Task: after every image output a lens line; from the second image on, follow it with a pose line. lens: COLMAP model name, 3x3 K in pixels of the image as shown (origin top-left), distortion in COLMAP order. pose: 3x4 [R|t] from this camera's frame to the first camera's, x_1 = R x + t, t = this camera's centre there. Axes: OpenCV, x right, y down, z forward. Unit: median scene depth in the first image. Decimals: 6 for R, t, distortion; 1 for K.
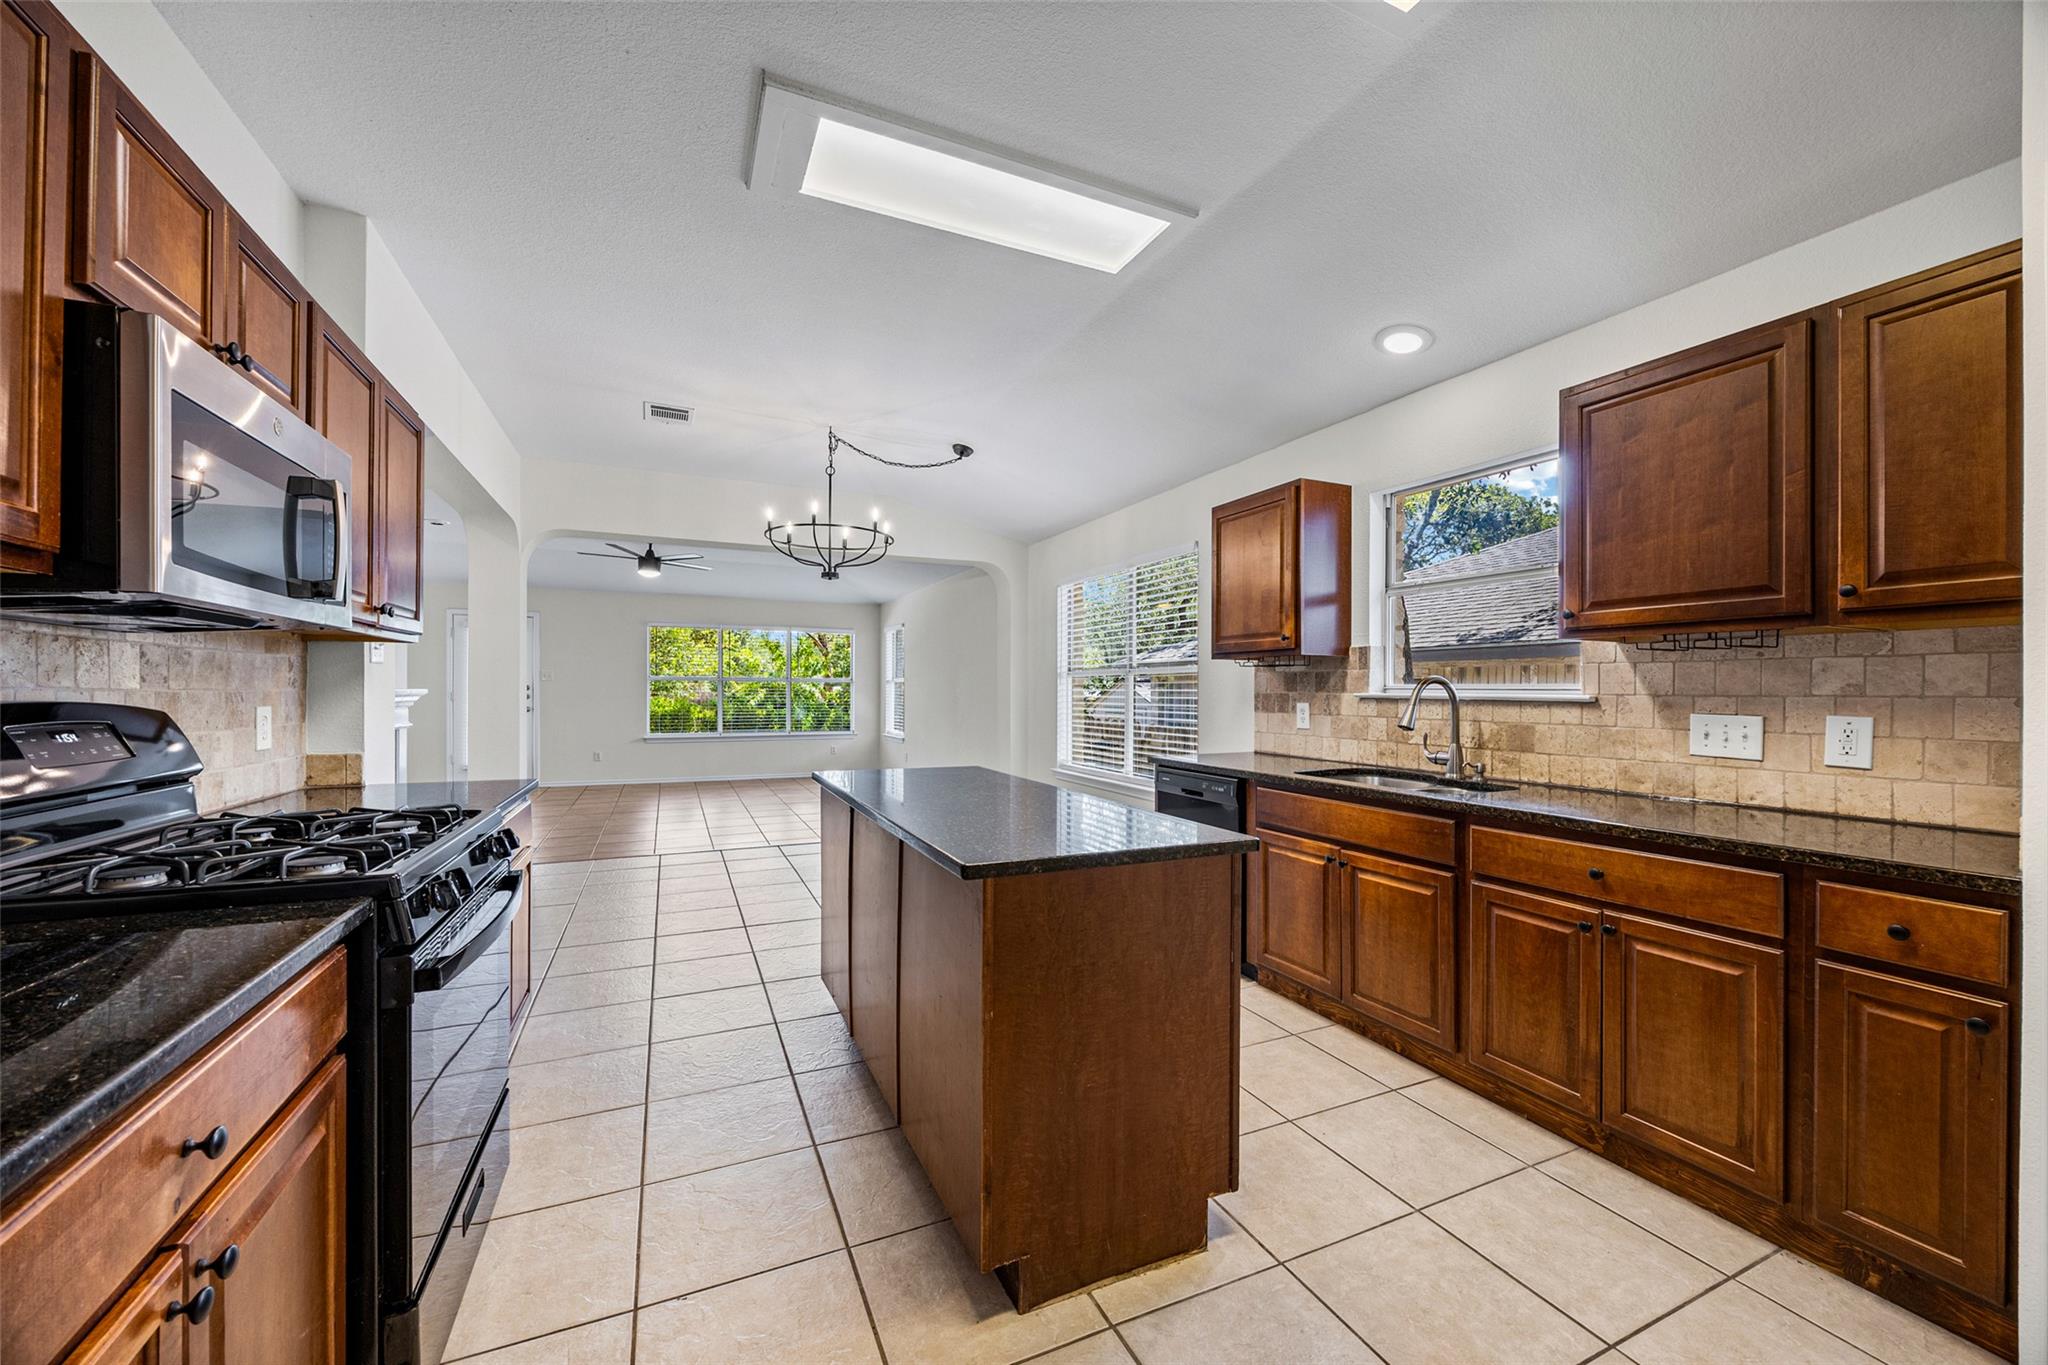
lens RADIAL K [[790.2, 0, 1015.5], [0, 790.2, 686.4], [0, 0, 1]] dist [0.000050, 0.000164]
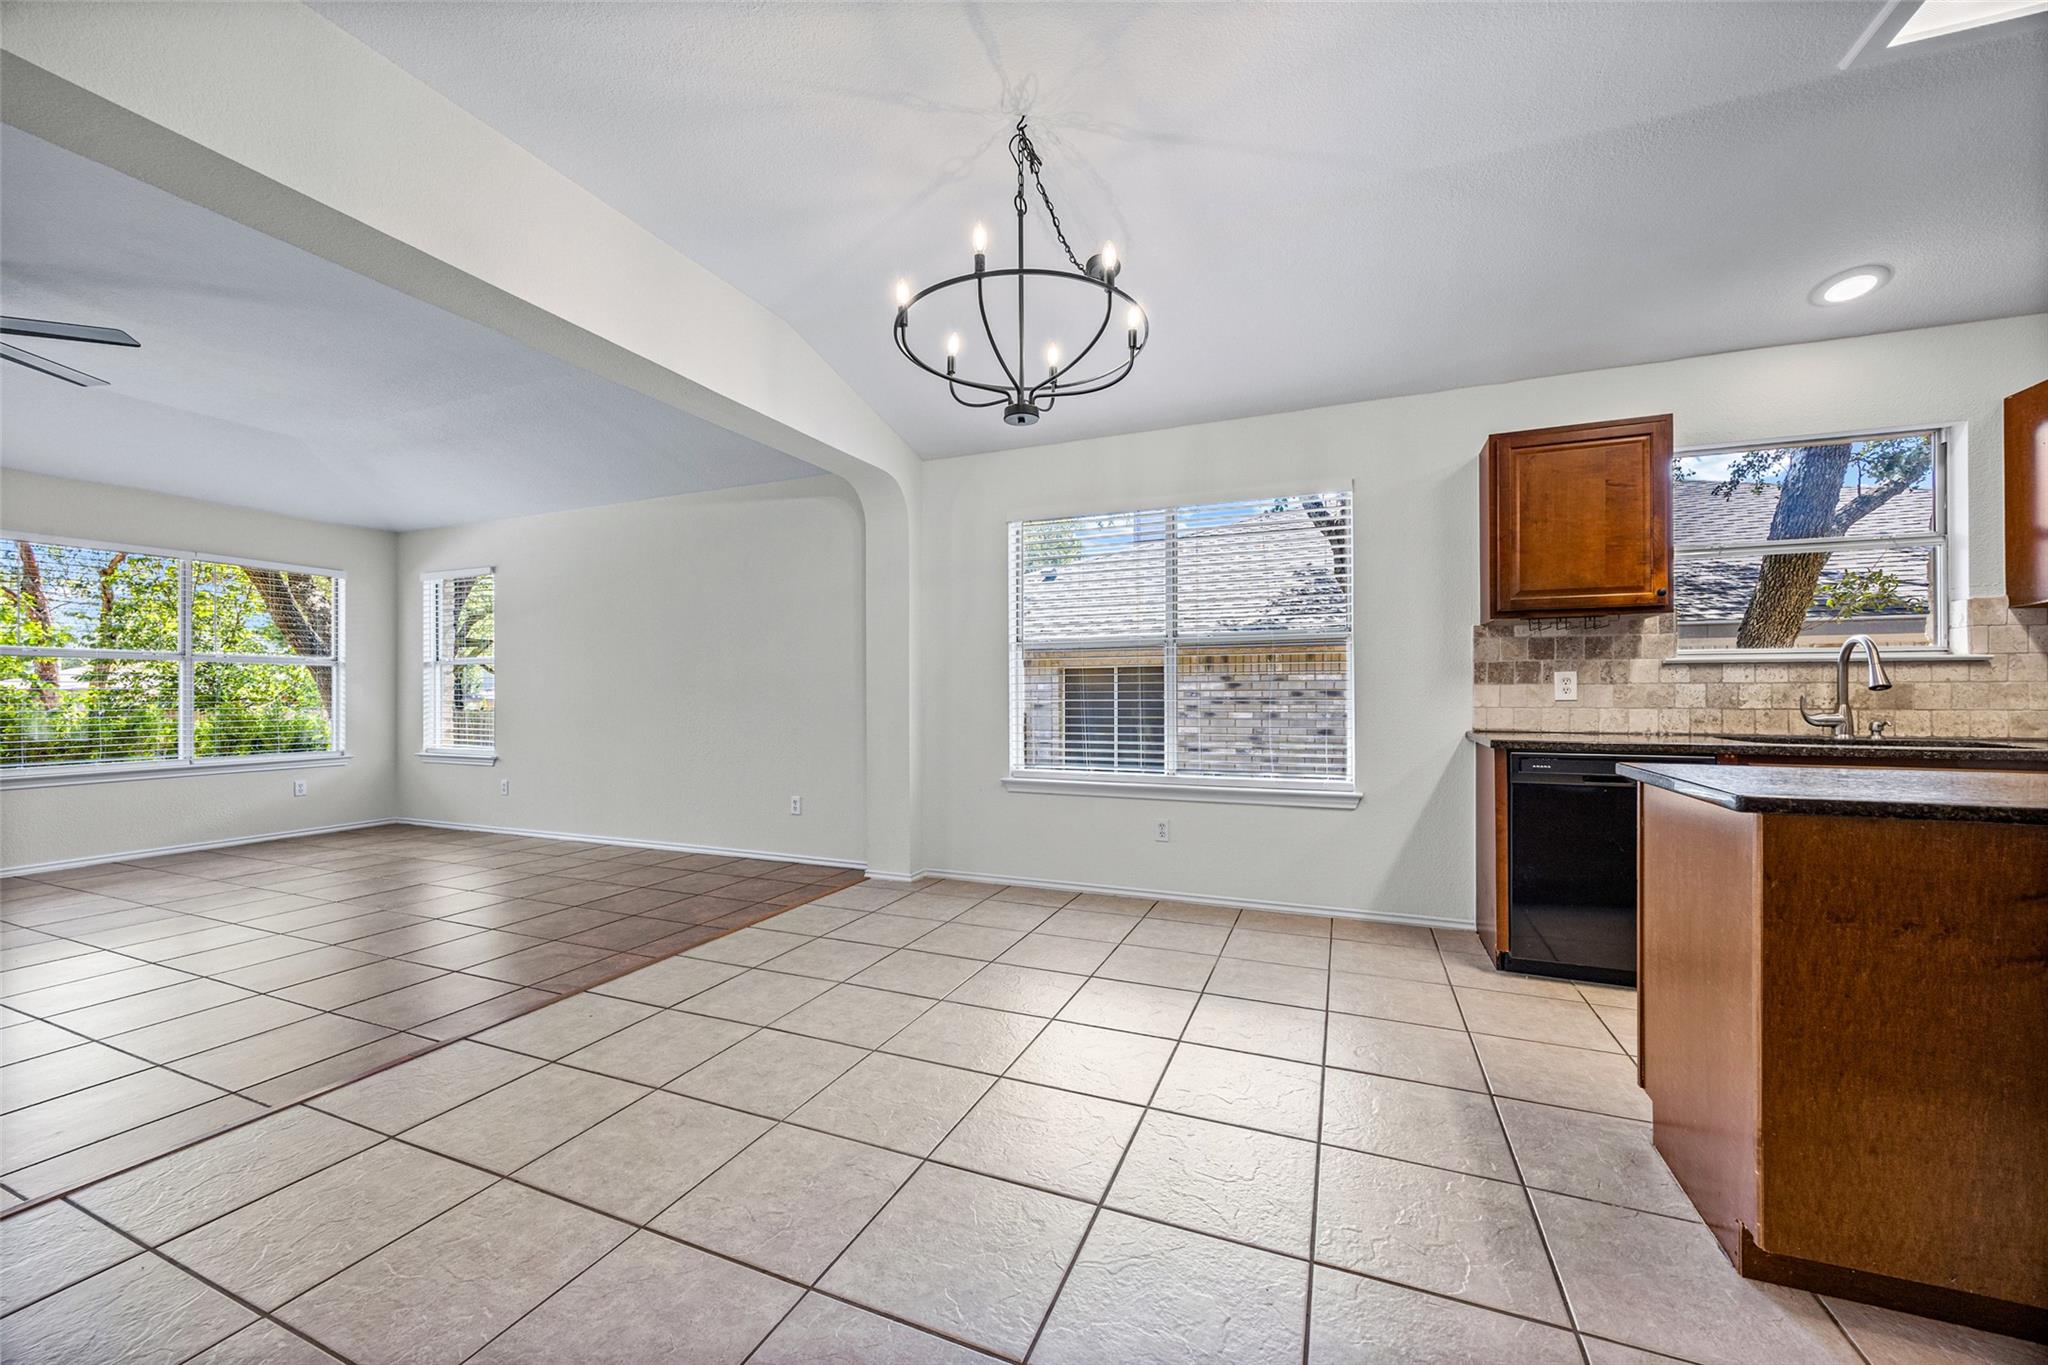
lens RADIAL K [[790.2, 0, 1027.0], [0, 790.2, 690.7], [0, 0, 1]] dist [0.000050, 0.000164]
pose [[0.726565, 0.004806, 0.687081, -0.755648], [-0.001128, 0.999983, -0.005801, 0.052606], [-0.687096, 0.003440, 0.726558, 0.833064]]
